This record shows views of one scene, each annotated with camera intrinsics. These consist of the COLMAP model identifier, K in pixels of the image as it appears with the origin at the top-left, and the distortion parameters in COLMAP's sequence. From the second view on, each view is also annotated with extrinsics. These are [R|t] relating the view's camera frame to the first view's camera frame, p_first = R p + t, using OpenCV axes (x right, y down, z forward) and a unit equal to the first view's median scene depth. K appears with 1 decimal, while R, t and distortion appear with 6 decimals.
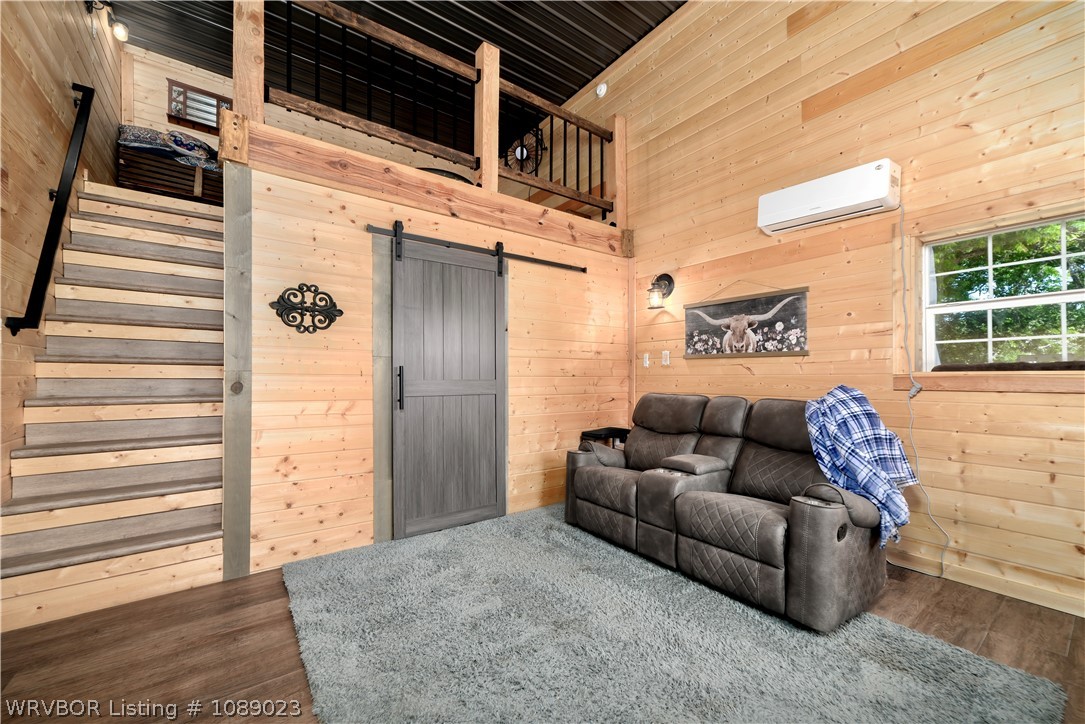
lens RADIAL K [[429.1, 0, 543.2], [0, 429.1, 375.5], [0, 0, 1]] dist [-0.001240, 0.000002]
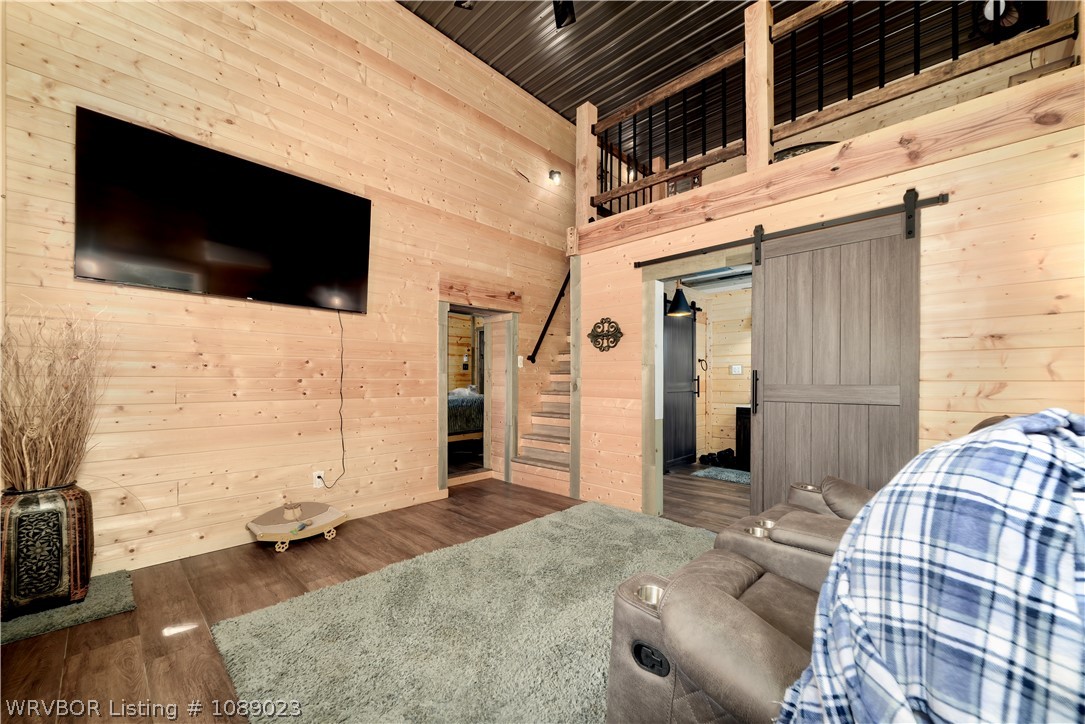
lens RADIAL K [[415.8, 0, 583.1], [0, 415.8, 381.8], [0, 0, 1]] dist [0.000646, 0.000058]
pose [[0.224988, 0.006902, -0.974337, 0.757112], [0.003851, 0.999961, 0.007973, -0.005908], [0.974354, -0.005546, 0.224953, 0.557031]]
